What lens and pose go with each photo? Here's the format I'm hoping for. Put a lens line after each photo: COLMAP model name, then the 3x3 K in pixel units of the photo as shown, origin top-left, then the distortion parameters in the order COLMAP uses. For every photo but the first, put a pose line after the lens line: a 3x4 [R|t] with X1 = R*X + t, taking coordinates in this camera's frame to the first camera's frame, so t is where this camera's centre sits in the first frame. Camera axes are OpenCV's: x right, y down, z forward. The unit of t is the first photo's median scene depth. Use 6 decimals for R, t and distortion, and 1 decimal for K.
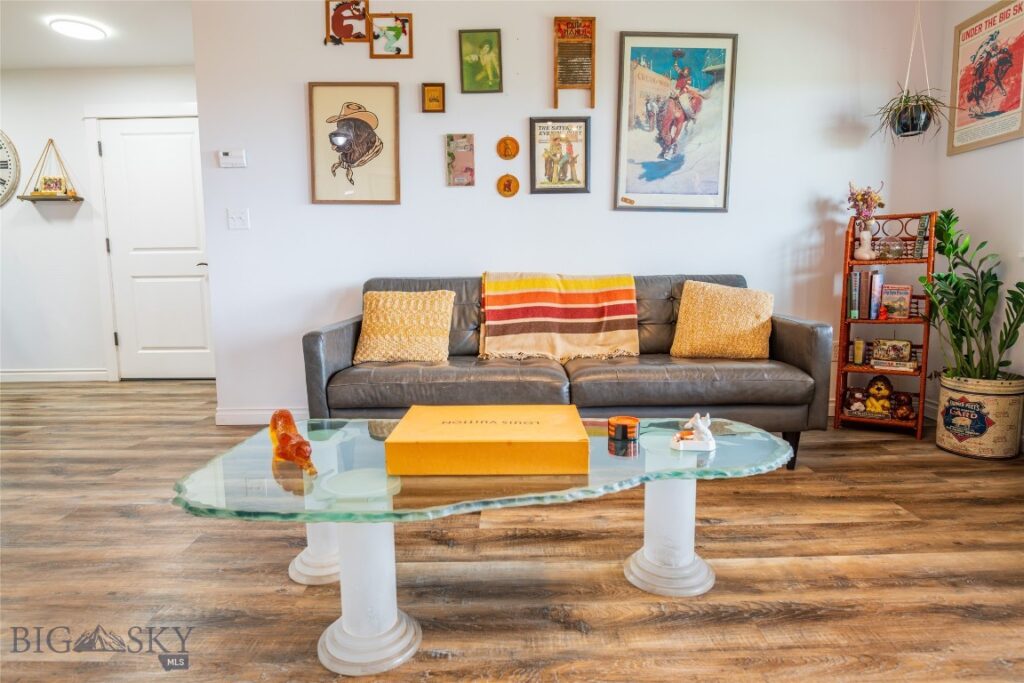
lens RADIAL K [[588.6, 0, 516.9], [0, 588.6, 339.2], [0, 0, 1]] dist [-0.021508, 0.000930]
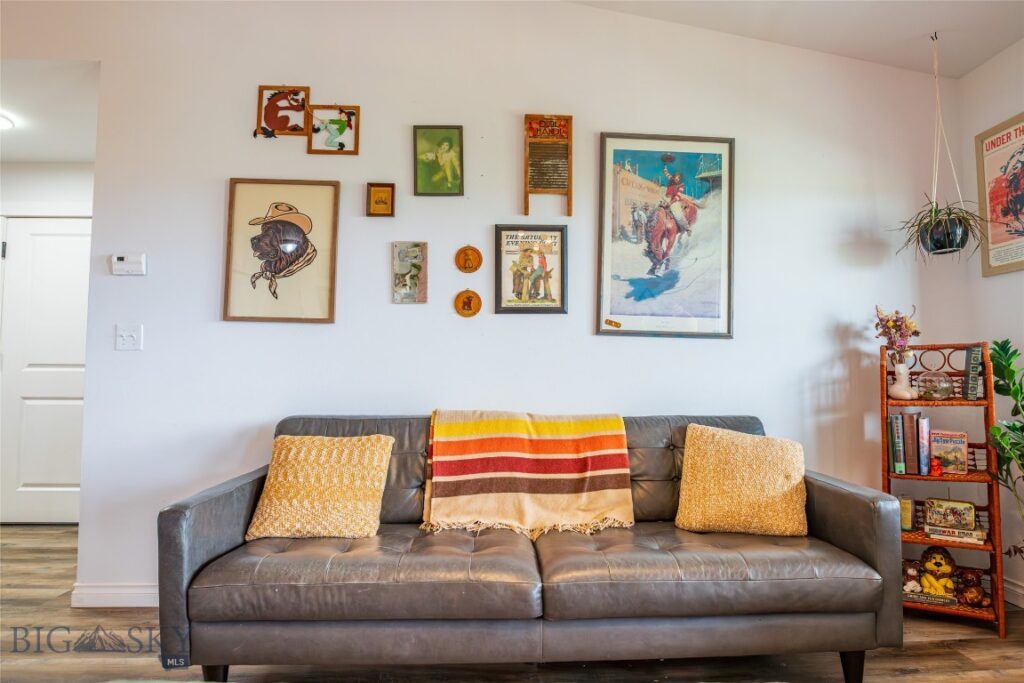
lens RADIAL K [[588.6, 0, 516.7], [0, 588.6, 340.5], [0, 0, 1]] dist [-0.021508, 0.000930]
pose [[0.999025, 0.014409, 0.041736, 0.020467], [-0.006644, 0.983551, -0.180509, -0.065346], [-0.043650, 0.180055, 0.982688, 0.208402]]
